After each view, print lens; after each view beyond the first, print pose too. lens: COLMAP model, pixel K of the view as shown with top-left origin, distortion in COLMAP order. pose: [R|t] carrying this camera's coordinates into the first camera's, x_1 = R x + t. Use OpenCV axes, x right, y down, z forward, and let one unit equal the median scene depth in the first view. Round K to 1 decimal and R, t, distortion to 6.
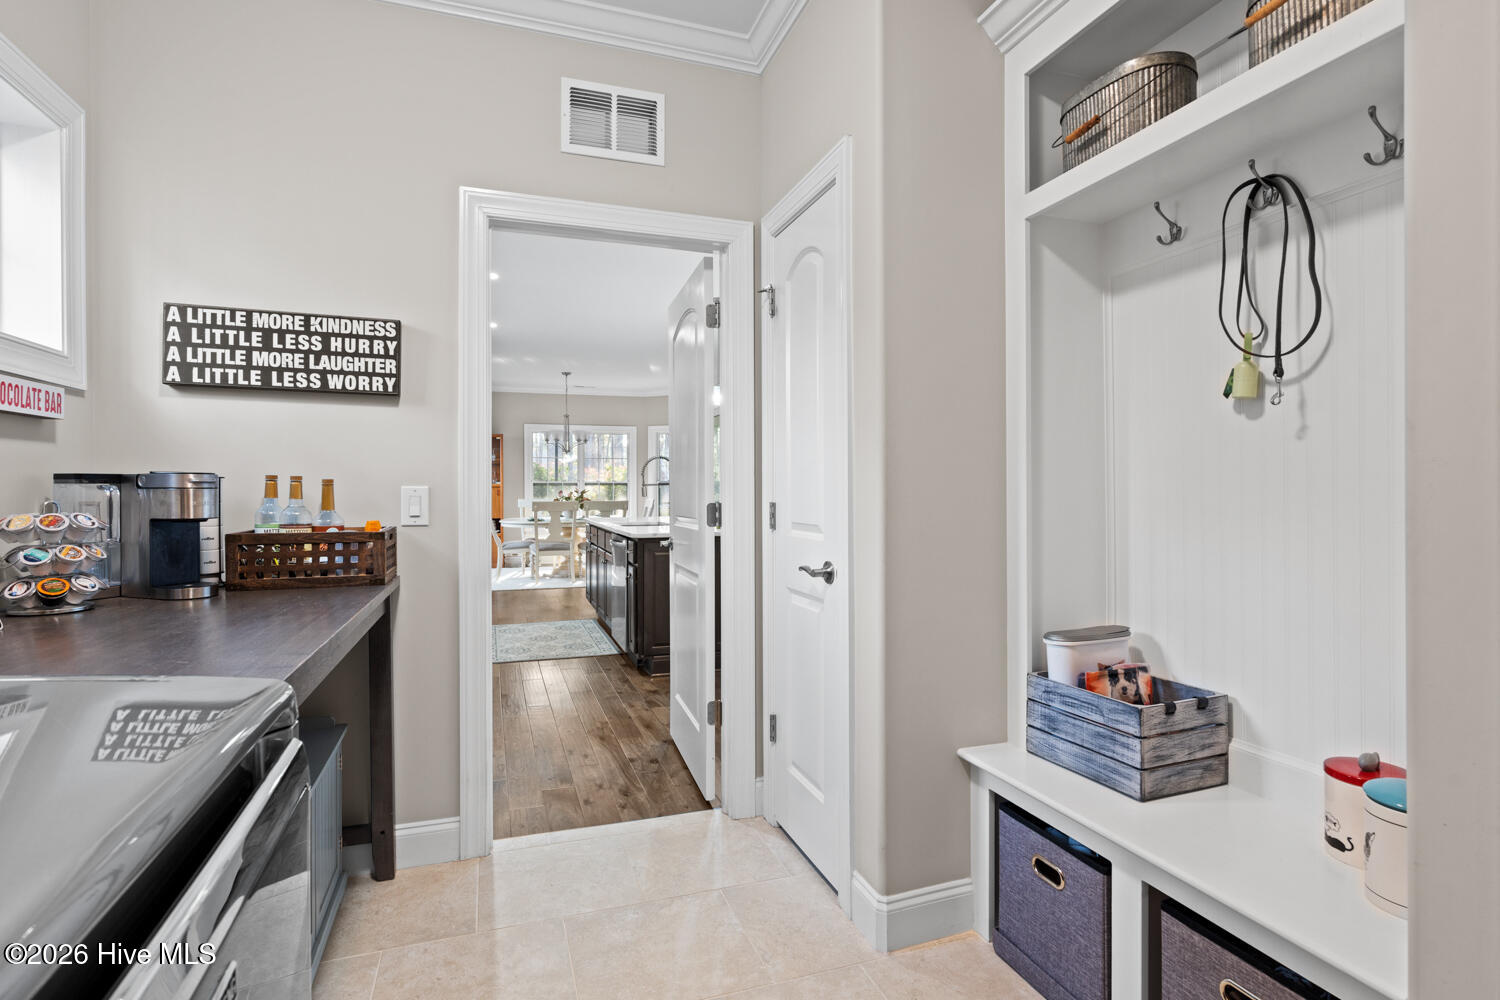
lens RADIAL K [[752.4, 0, 752.2], [0, 752.4, 490.2], [0, 0, 1]] dist [-0.001314, 0.000578]
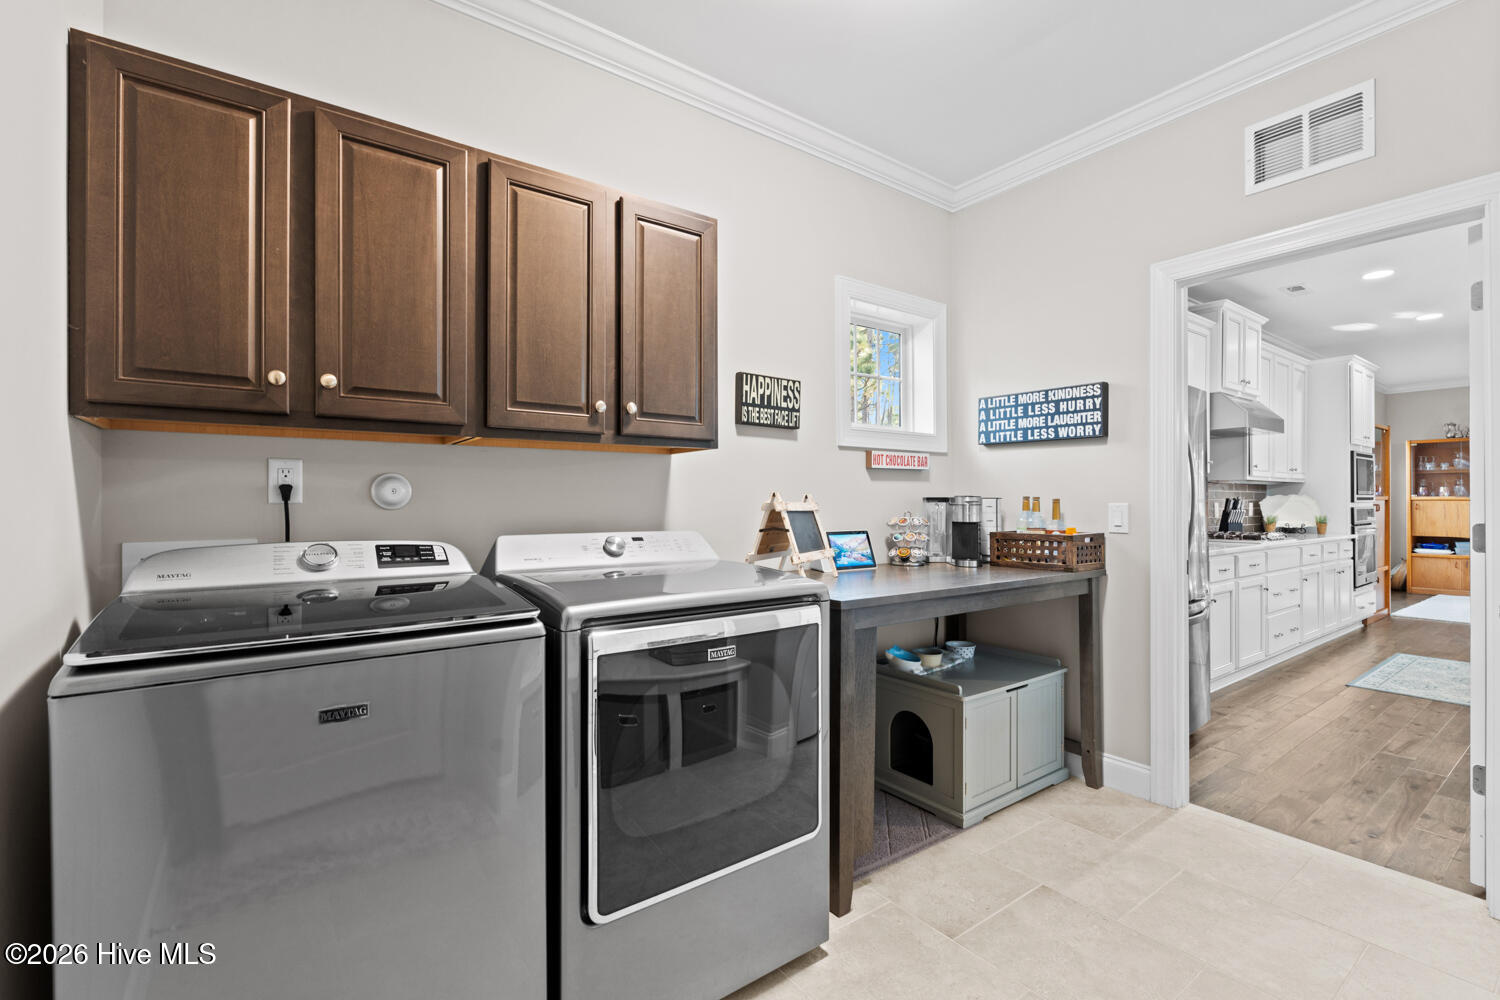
lens RADIAL K [[669.7, 0, 752.6], [0, 669.7, 501.4], [0, 0, 1]] dist [-0.002904, -0.000790]
pose [[0.290857, -0.000404, -0.956767, 0.527128], [-0.000580, 1.000000, -0.000599, -0.008215], [0.956766, 0.000729, 0.290856, 0.042484]]
